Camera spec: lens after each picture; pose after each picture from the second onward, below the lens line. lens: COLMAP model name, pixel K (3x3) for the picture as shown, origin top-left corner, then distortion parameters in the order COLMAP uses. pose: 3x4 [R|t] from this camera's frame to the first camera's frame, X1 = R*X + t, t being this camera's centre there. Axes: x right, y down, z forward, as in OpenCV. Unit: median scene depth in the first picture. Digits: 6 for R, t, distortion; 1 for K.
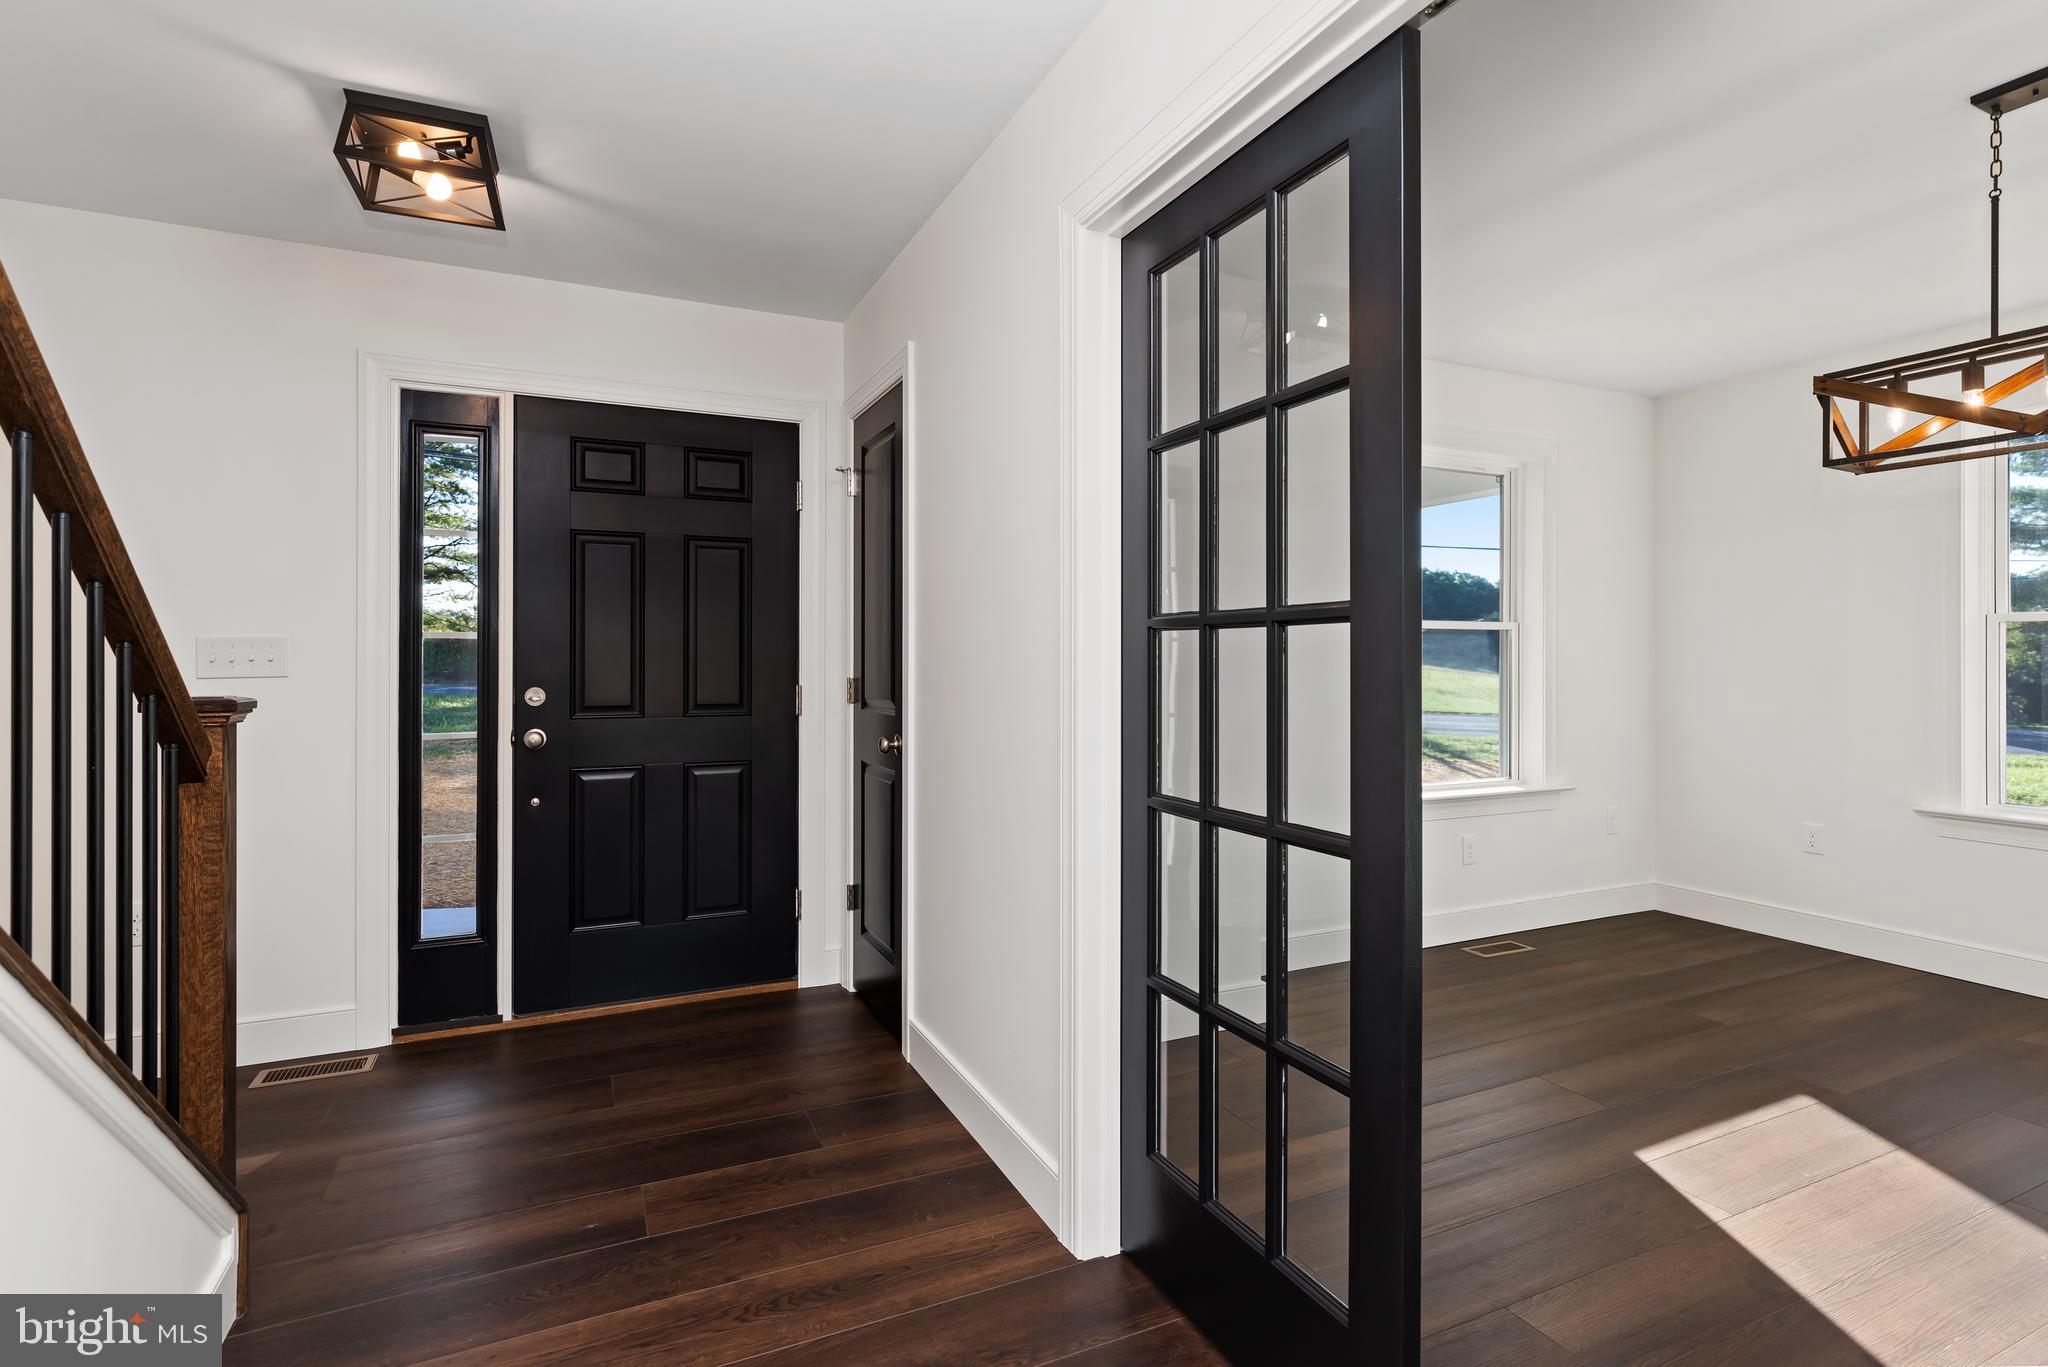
lens RADIAL K [[995.9, 0, 1038.4], [0, 995.9, 687.6], [0, 0, 1]] dist [0.000588, 0.000307]
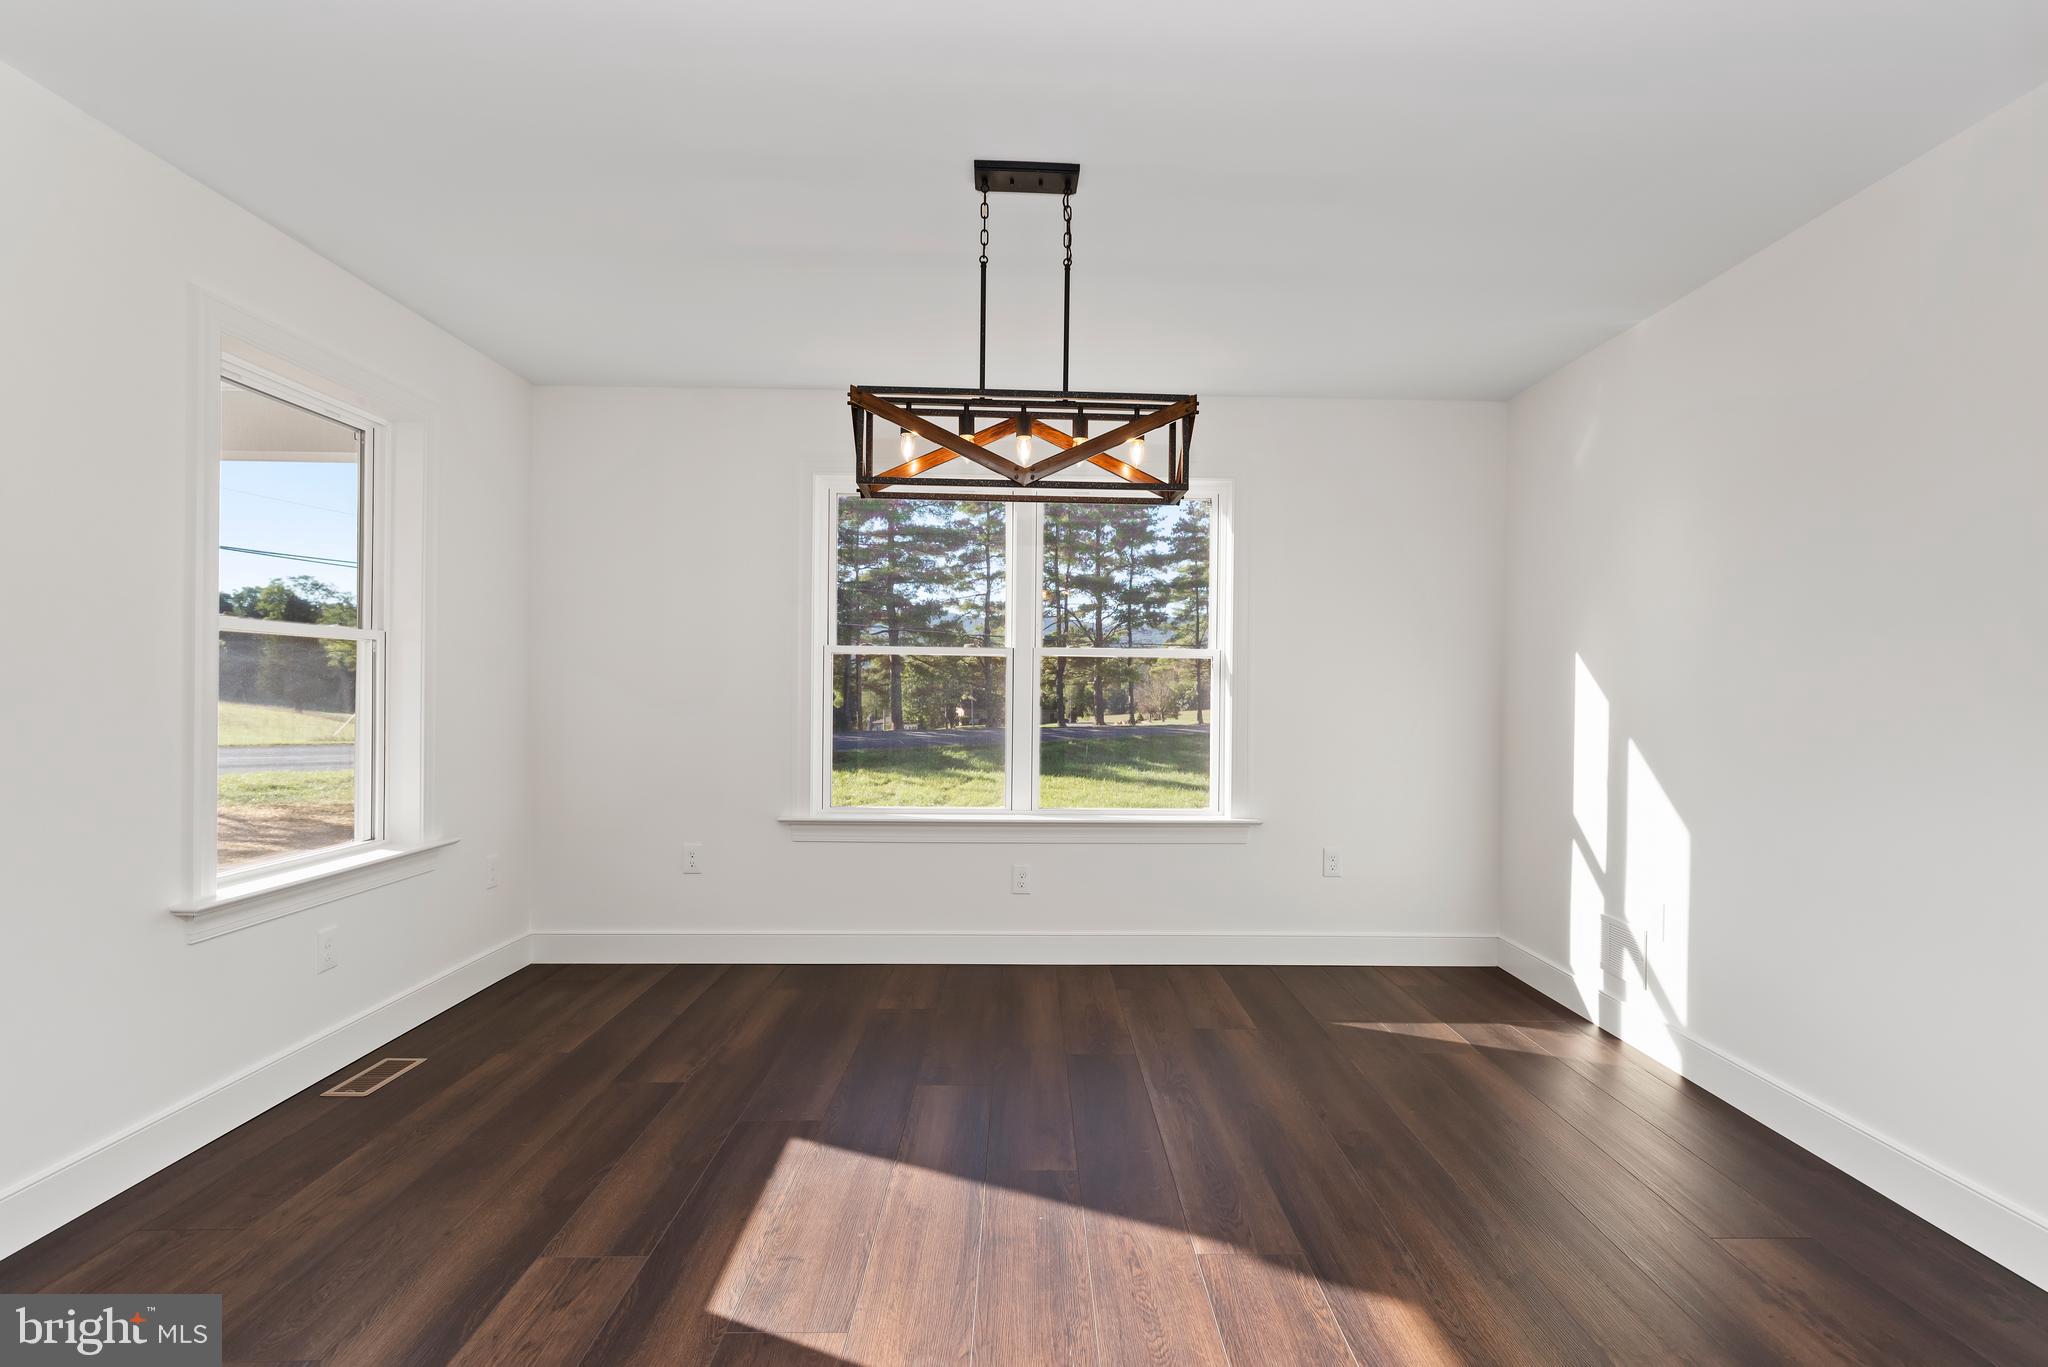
lens RADIAL K [[995.9, 0, 1038.4], [0, 995.9, 687.6], [0, 0, 1]] dist [0.000588, 0.000307]
pose [[0.407815, 0.008721, 0.913023, -0.010135], [0.012068, 0.999816, -0.014940, -0.004421], [-0.912985, 0.017111, 0.407634, 0.329775]]
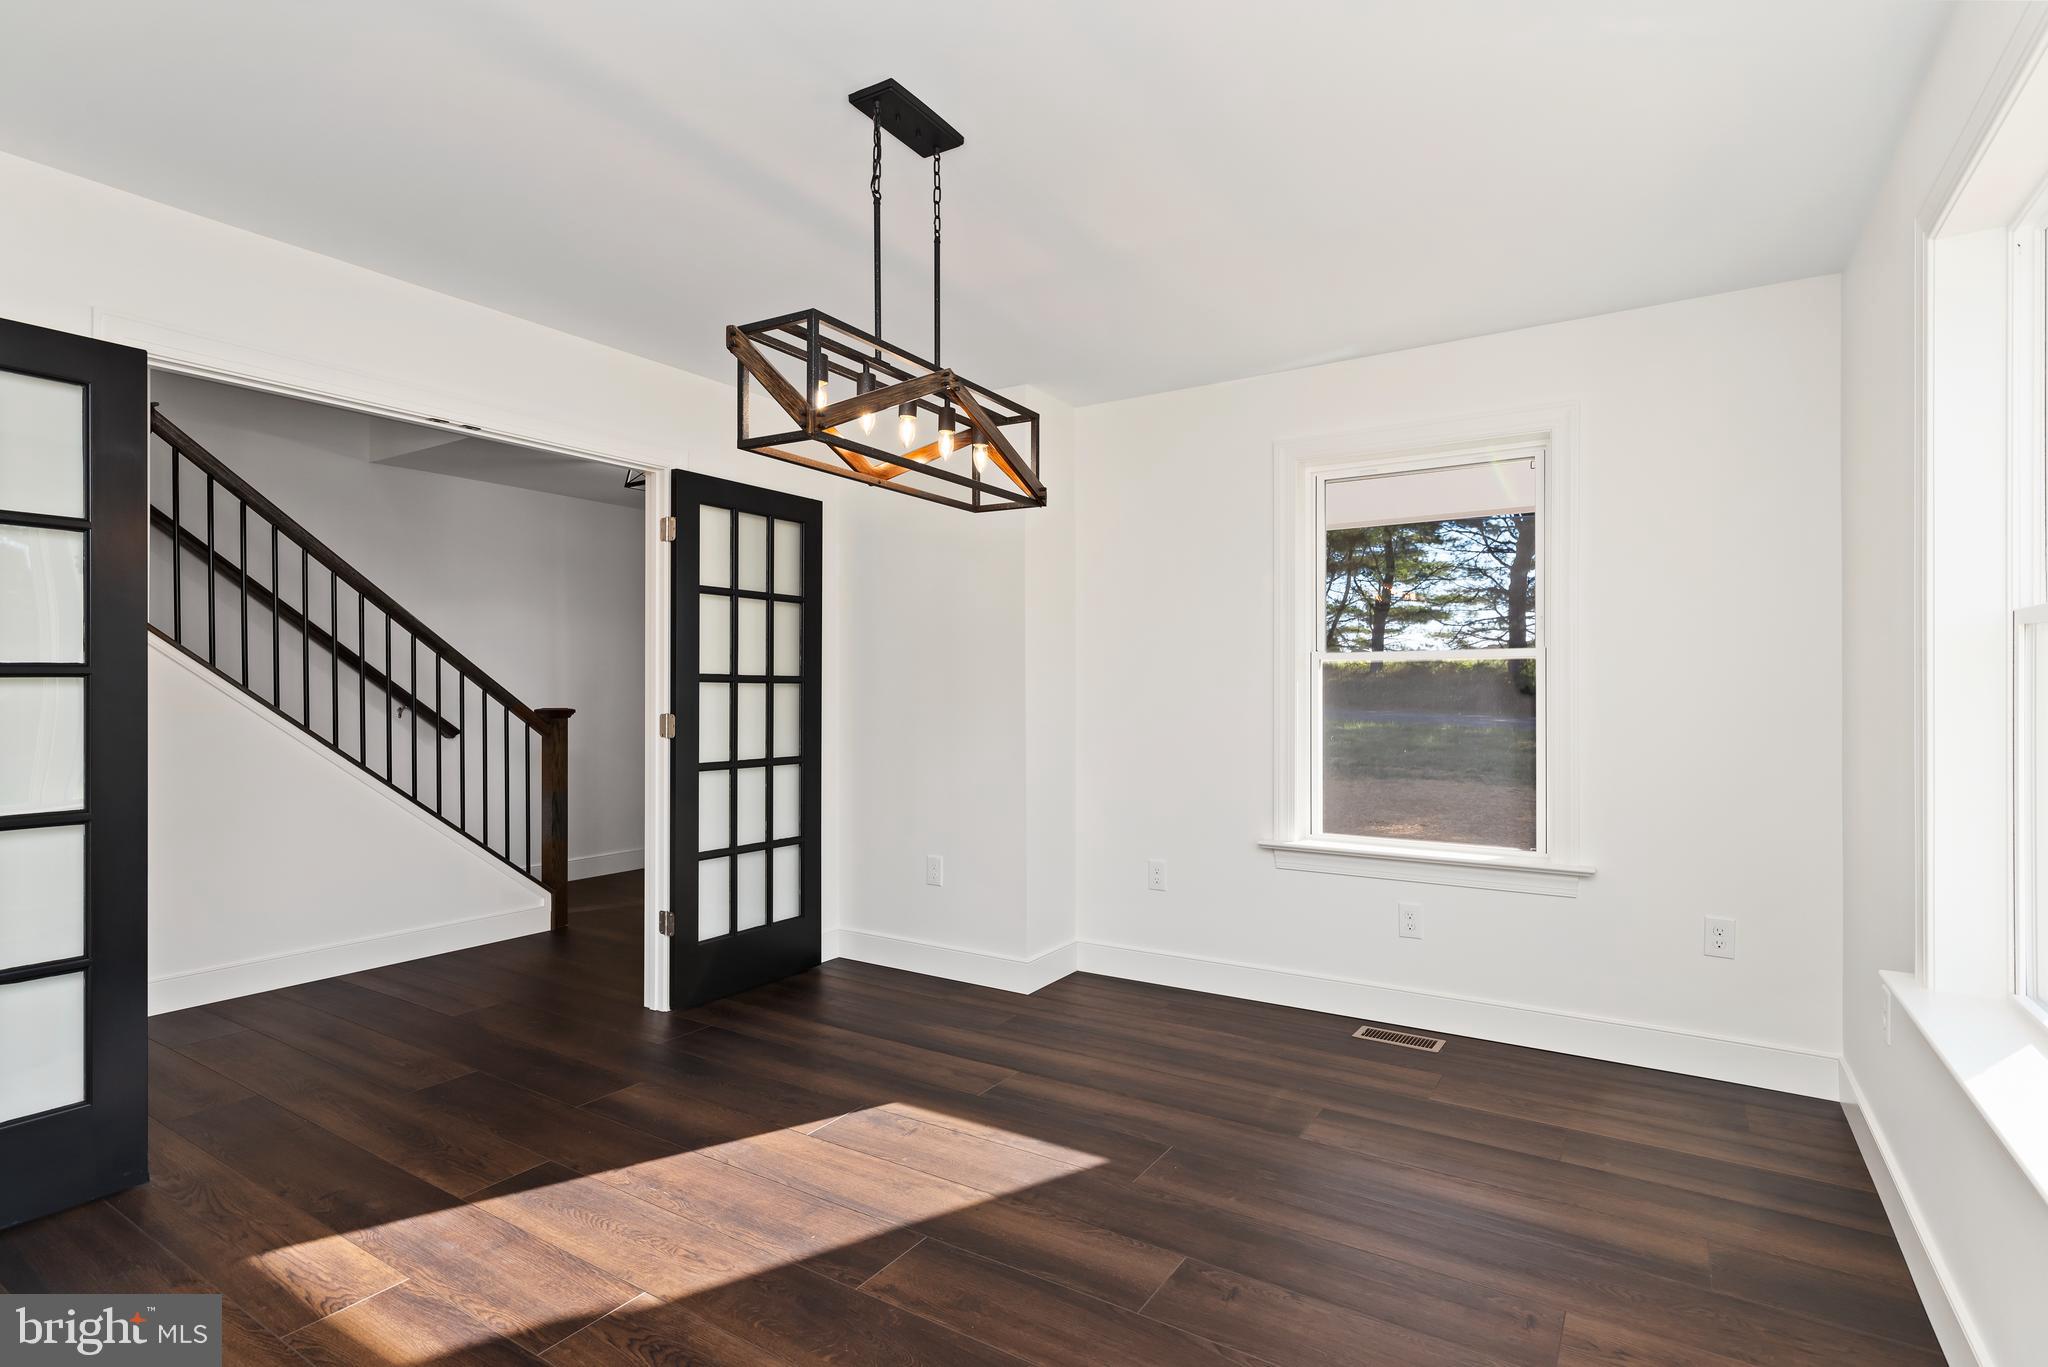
lens RADIAL K [[993.1, 0, 1046.5], [0, 993.1, 682.6], [0, 0, 1]] dist [0.011923, 0.000050]
pose [[0.533764, -0.009208, -0.845583, 1.287844], [-0.017736, 0.999599, -0.022080, -0.016429], [0.845447, 0.026783, 0.533387, 0.375269]]
